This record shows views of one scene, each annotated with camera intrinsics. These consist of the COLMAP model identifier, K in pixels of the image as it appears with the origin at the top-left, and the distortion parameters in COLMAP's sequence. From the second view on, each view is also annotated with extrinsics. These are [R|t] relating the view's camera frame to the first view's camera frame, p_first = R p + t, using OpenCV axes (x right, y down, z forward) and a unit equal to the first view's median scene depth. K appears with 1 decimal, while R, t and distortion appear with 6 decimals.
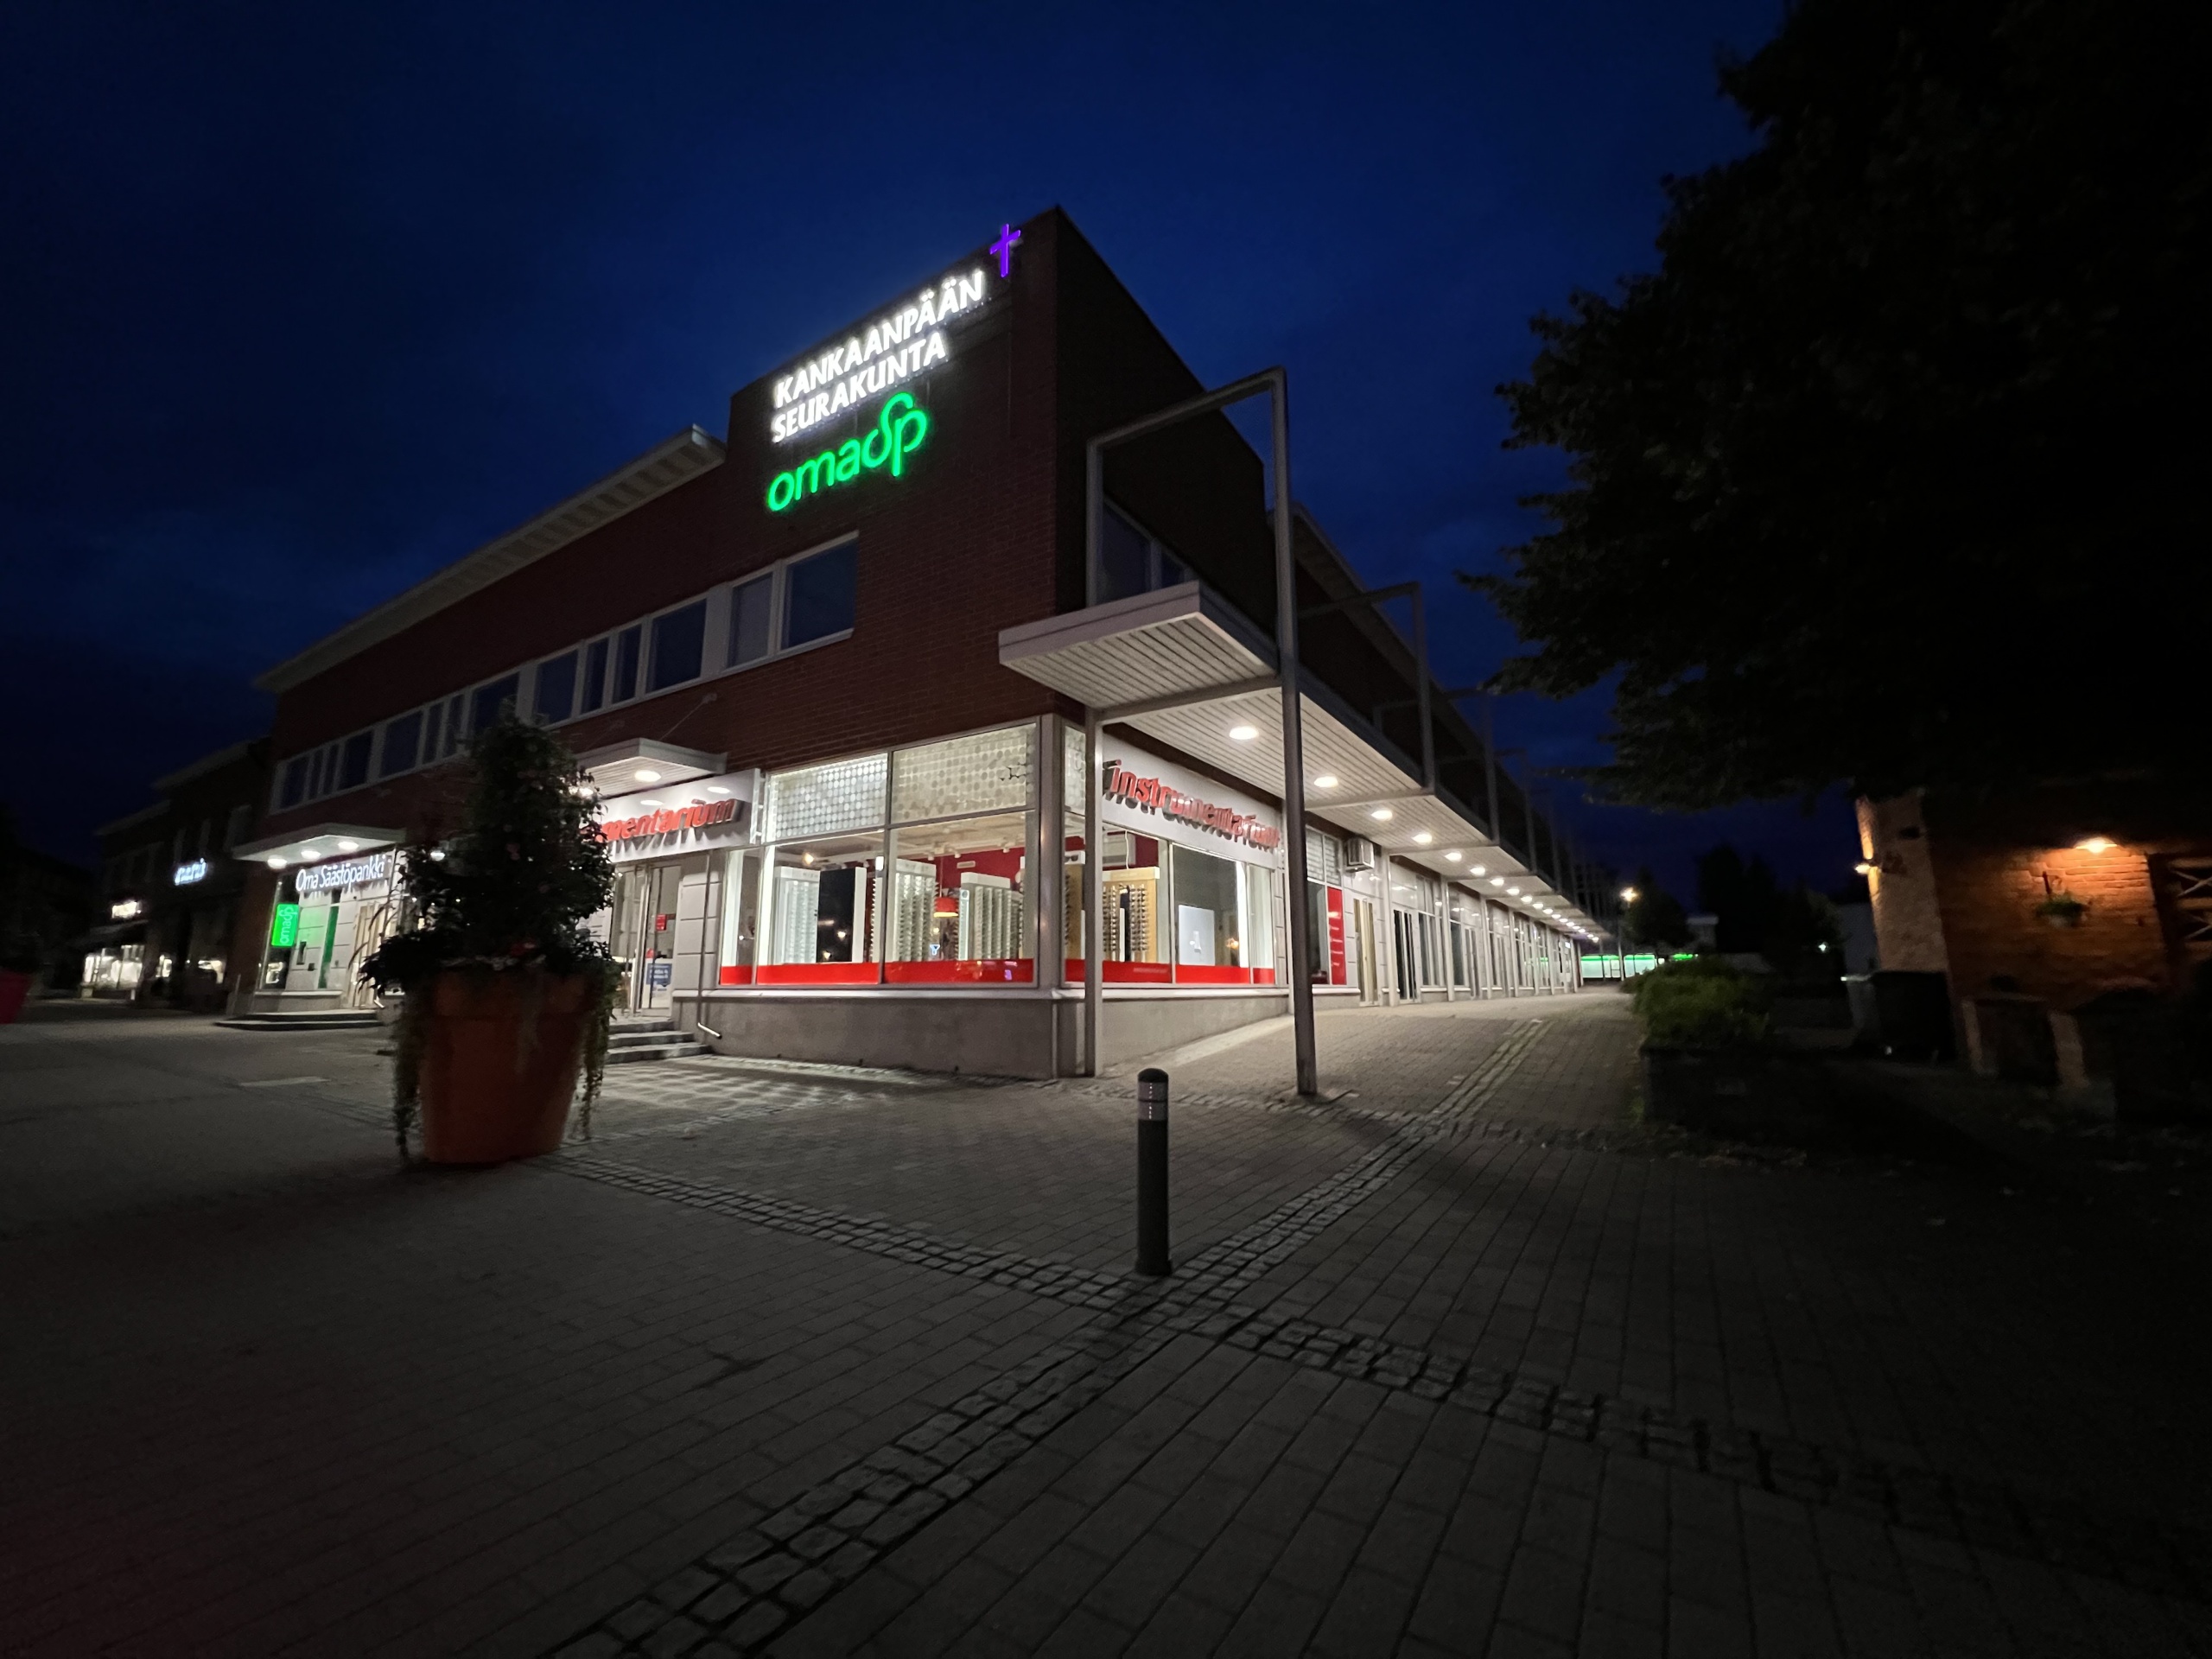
lens RADIAL K [[884.1, 0, 1108.3], [0, 884.1, 845.4], [0, 0, 1]] dist [-0.000081, -0.000058]
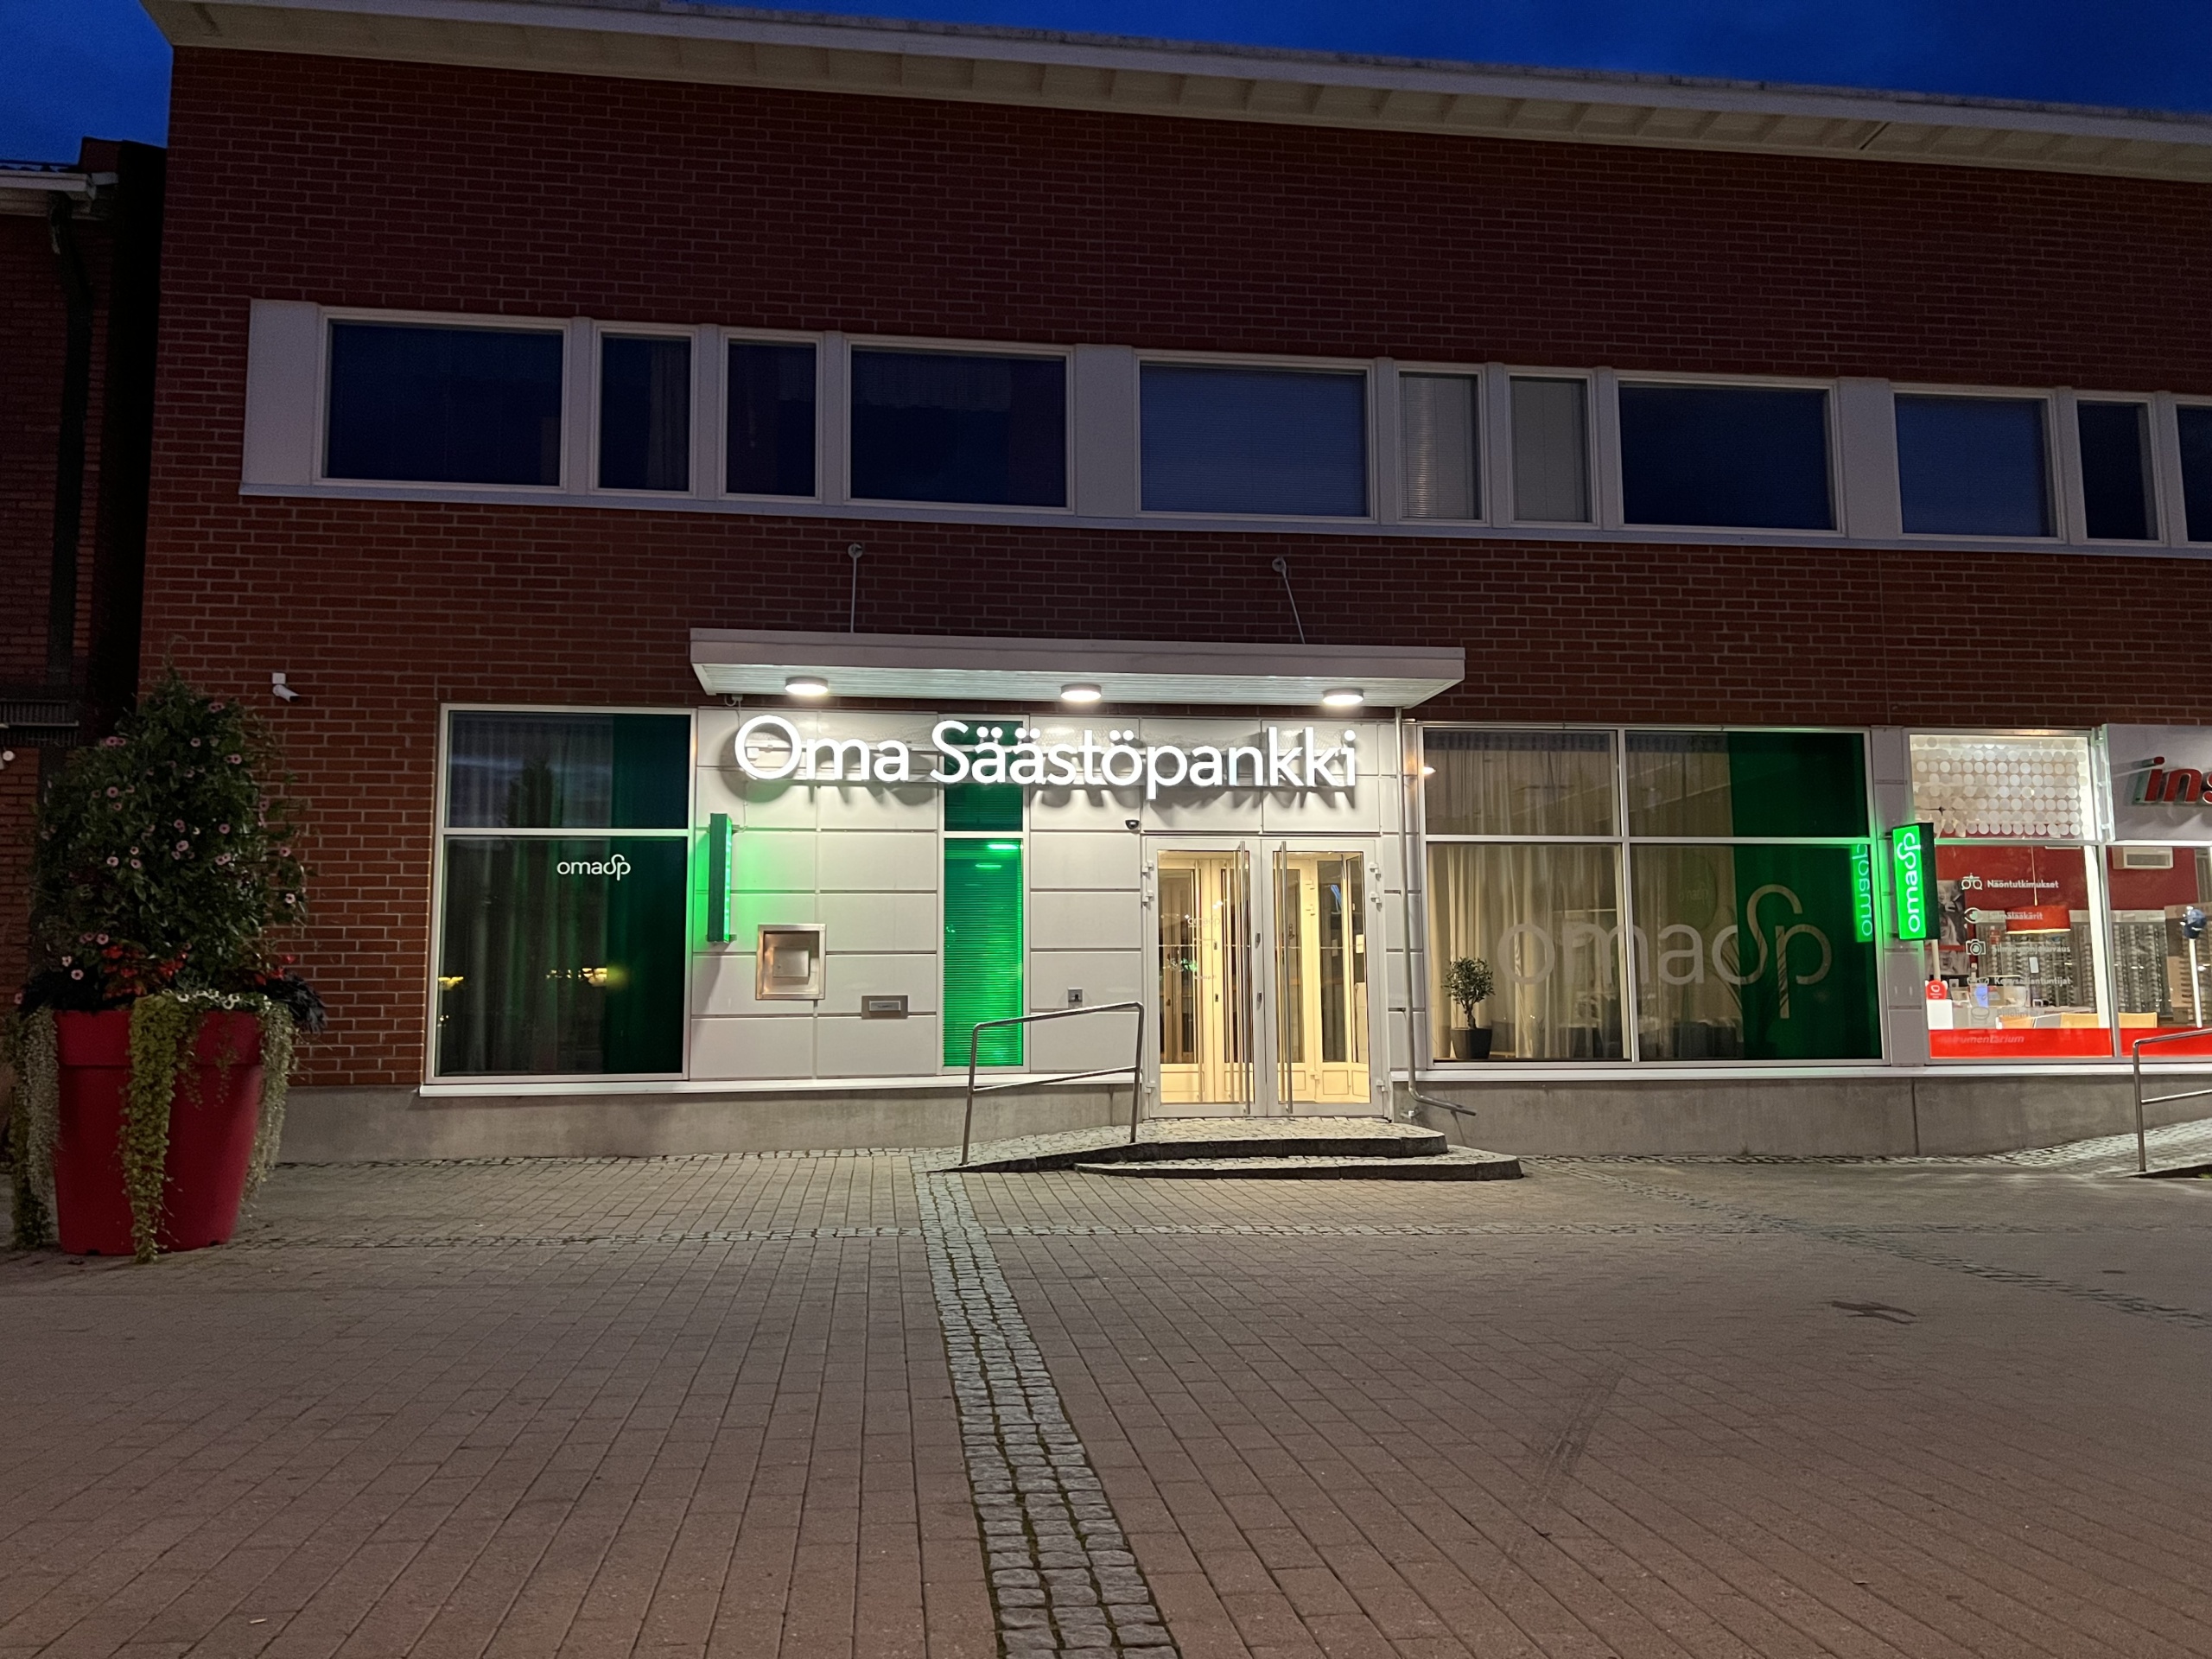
lens RADIAL K [[1679.7, 0, 1106.0], [0, 1679.7, 829.5], [0, 0, 1]] dist [0.069511, -0.080781]
pose [[0.768943, 0.067503, 0.635744, -1.892080], [-0.107632, 0.993885, 0.024652, 0.002185], [-0.630192, -0.087382, 0.771506, 0.412067]]
